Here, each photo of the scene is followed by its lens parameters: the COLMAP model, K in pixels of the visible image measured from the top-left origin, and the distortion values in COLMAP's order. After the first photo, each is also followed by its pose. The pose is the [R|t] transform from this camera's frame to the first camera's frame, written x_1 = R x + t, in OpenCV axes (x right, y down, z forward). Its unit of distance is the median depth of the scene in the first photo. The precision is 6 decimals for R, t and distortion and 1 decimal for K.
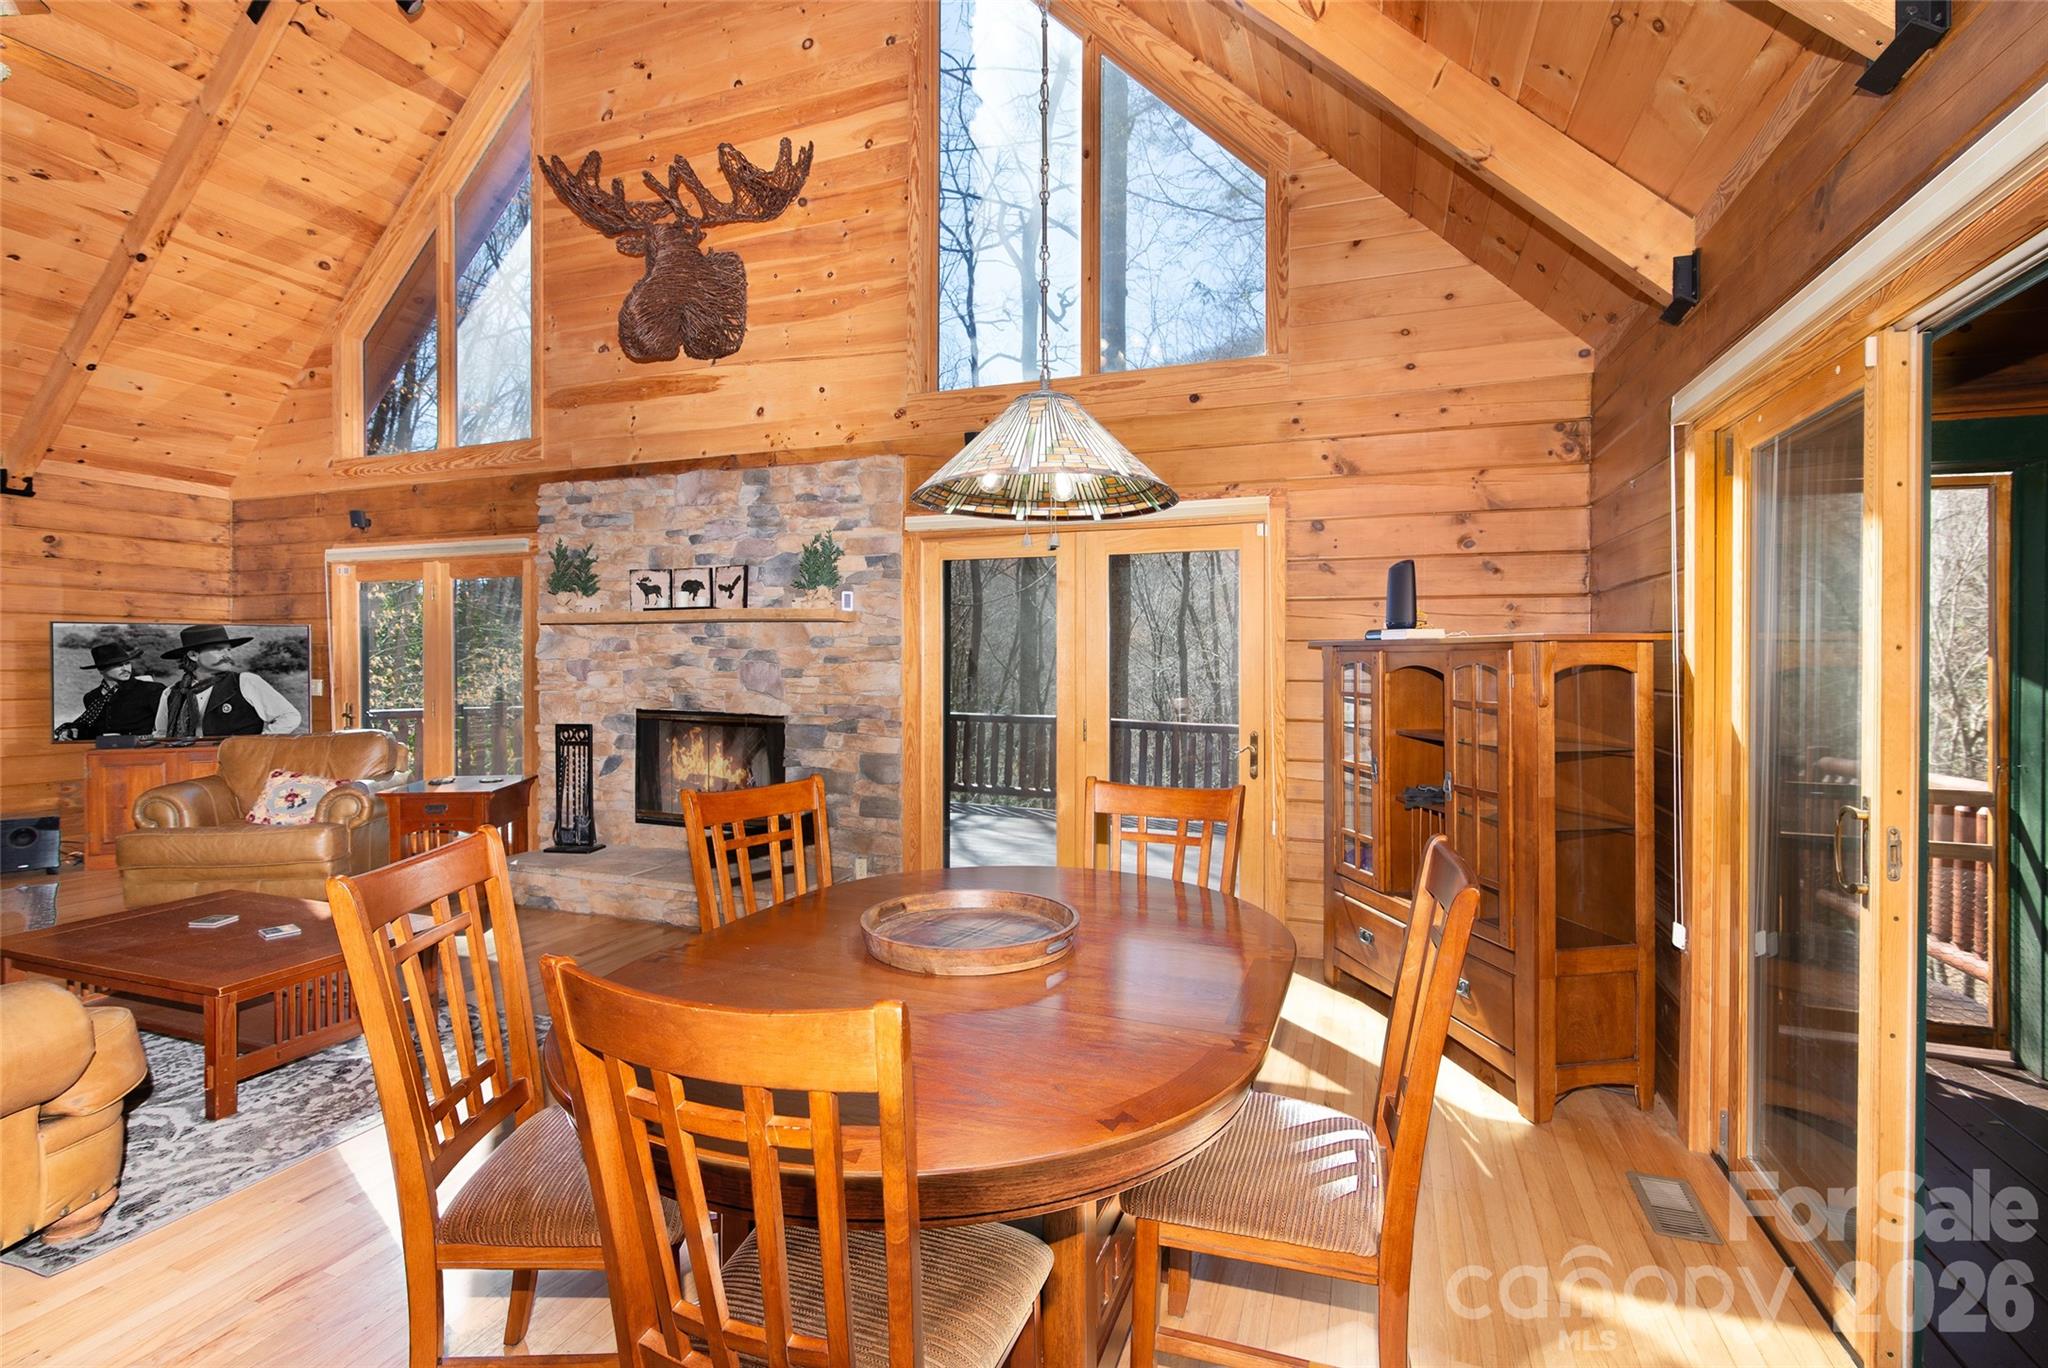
lens RADIAL K [[938.0, 0, 1021.6], [0, 938.0, 666.3], [0, 0, 1]] dist [-0.004043, 0.000649]
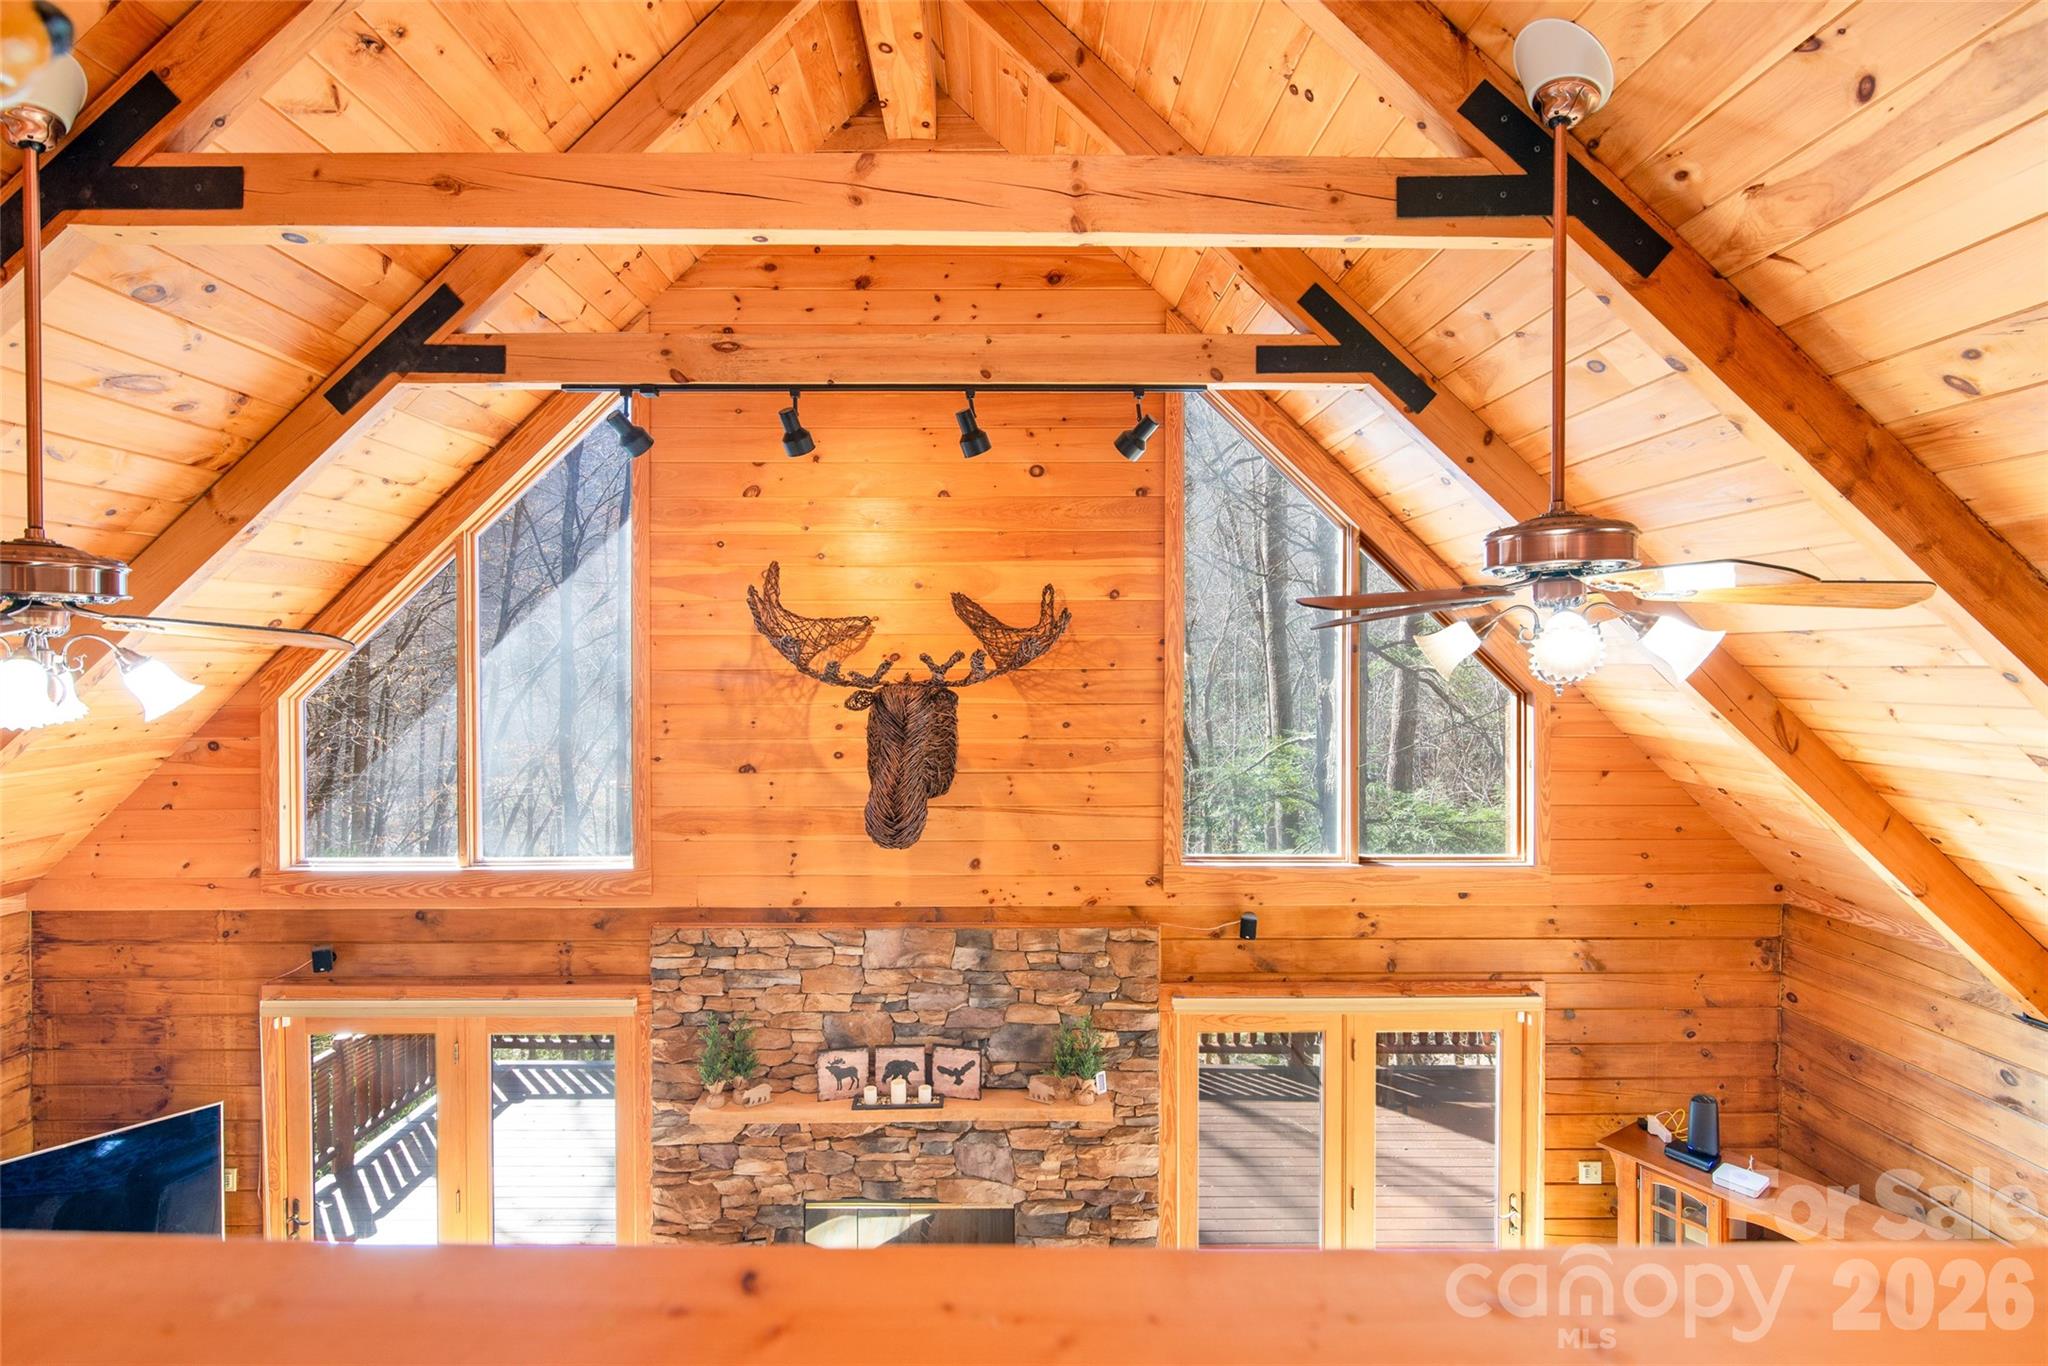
lens RADIAL K [[938.0, 0, 1002.7], [0, 938.0, 673.2], [0, 0, 1]] dist [-0.004043, 0.000649]
pose [[0.931904, -0.013830, 0.362442, -0.581104], [0.013736, 0.999902, 0.002838, -0.458934], [-0.362446, 0.002334, 0.932002, 0.153490]]
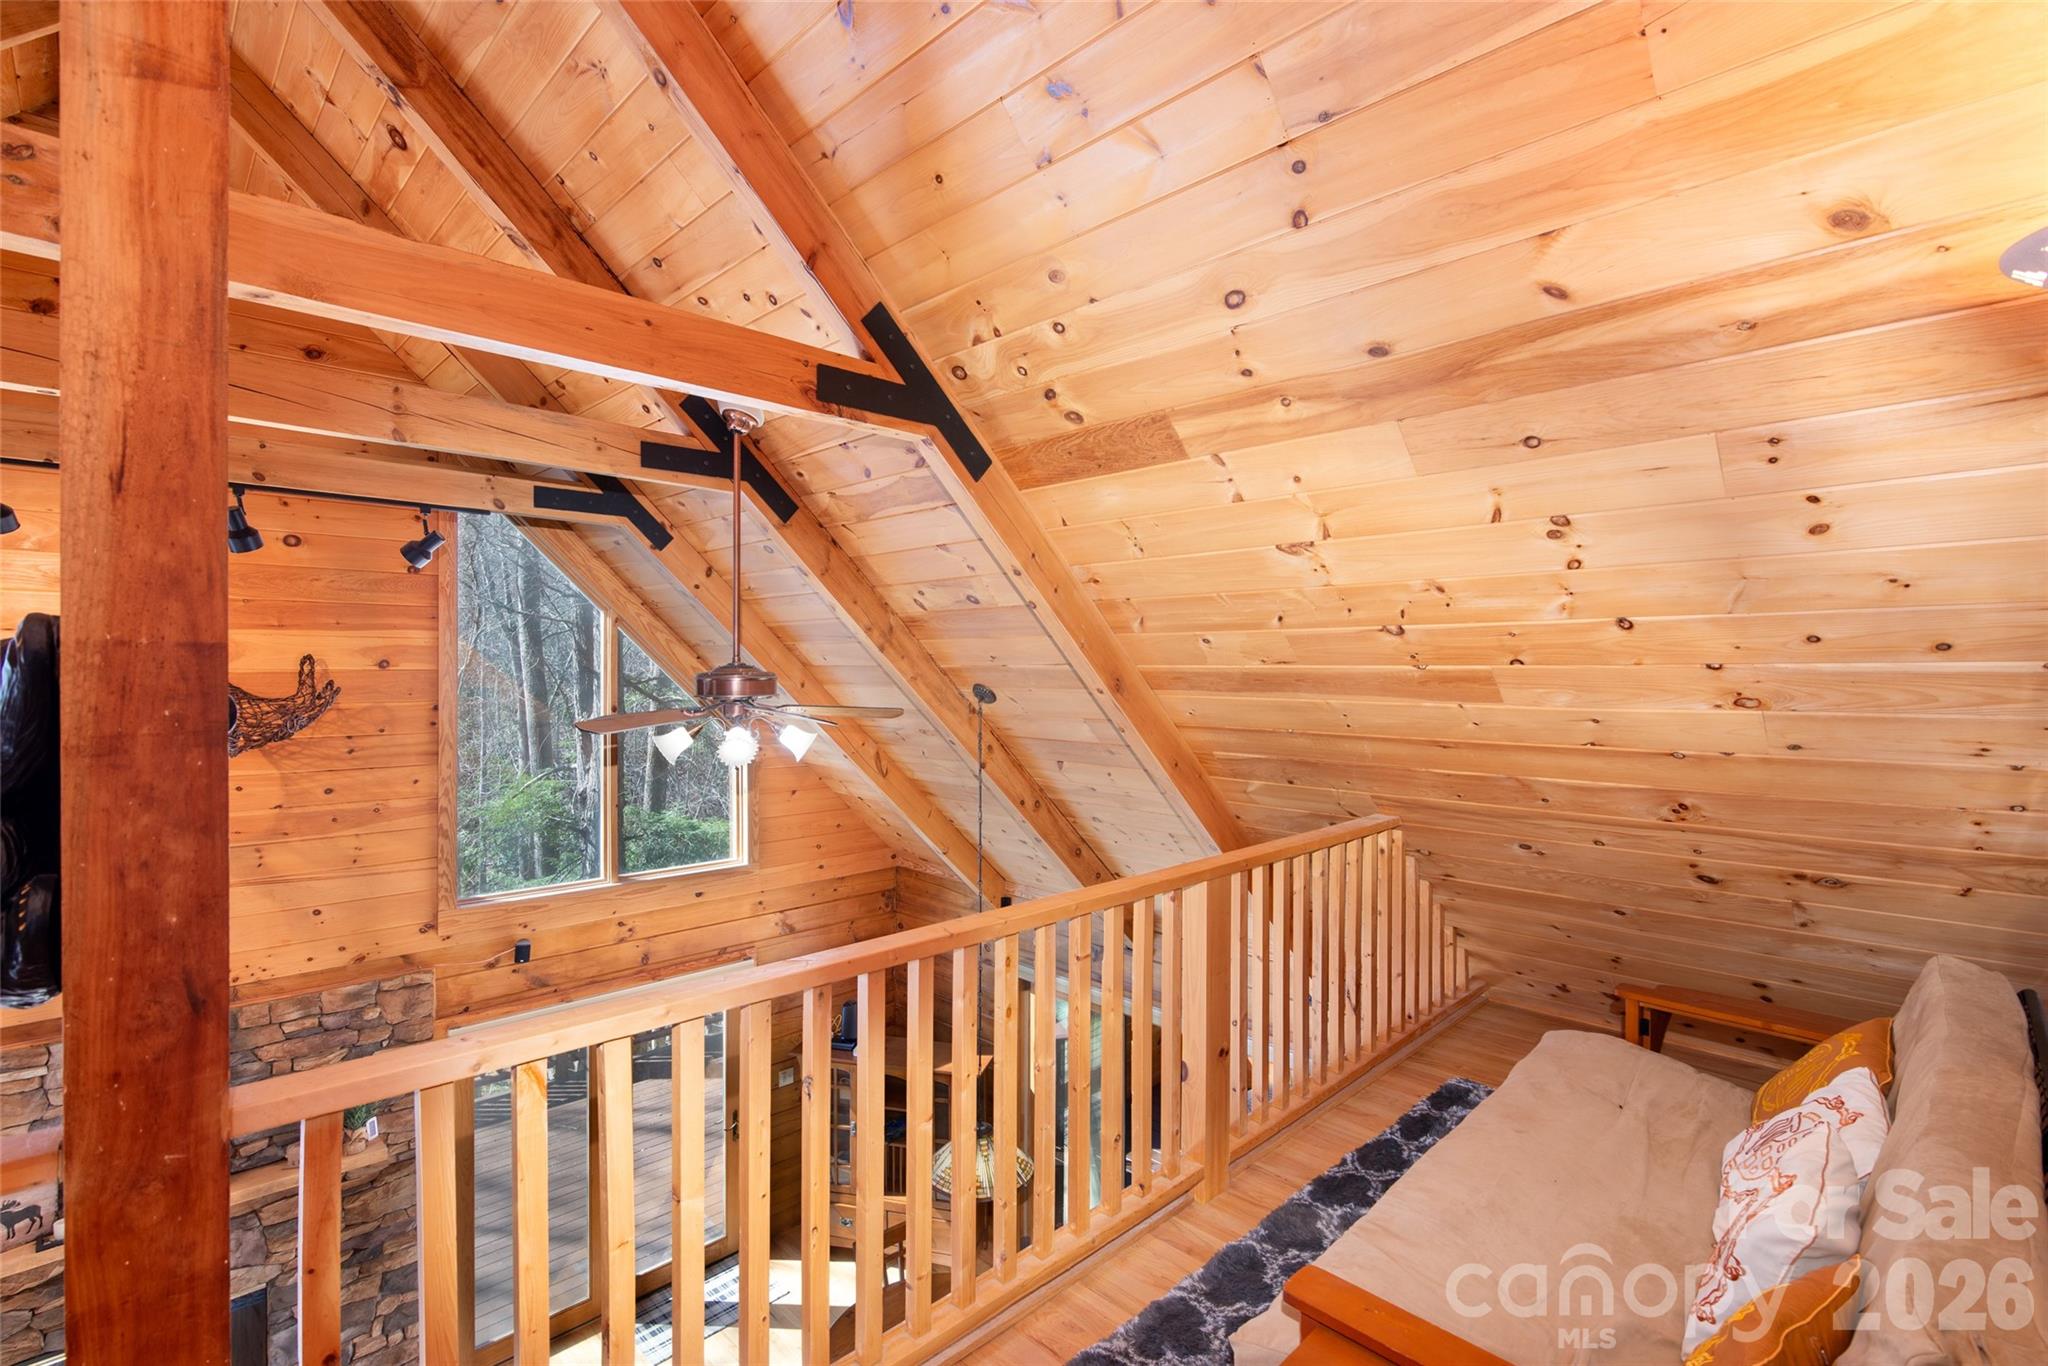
lens RADIAL K [[938.0, 0, 1013.3], [0, 938.0, 672.8], [0, 0, 1]] dist [-0.004043, 0.000649]
pose [[0.423943, -0.011970, 0.905610, -0.745965], [0.014667, 0.999872, 0.006350, -0.518558], [-0.905570, 0.010590, 0.424065, -0.031543]]
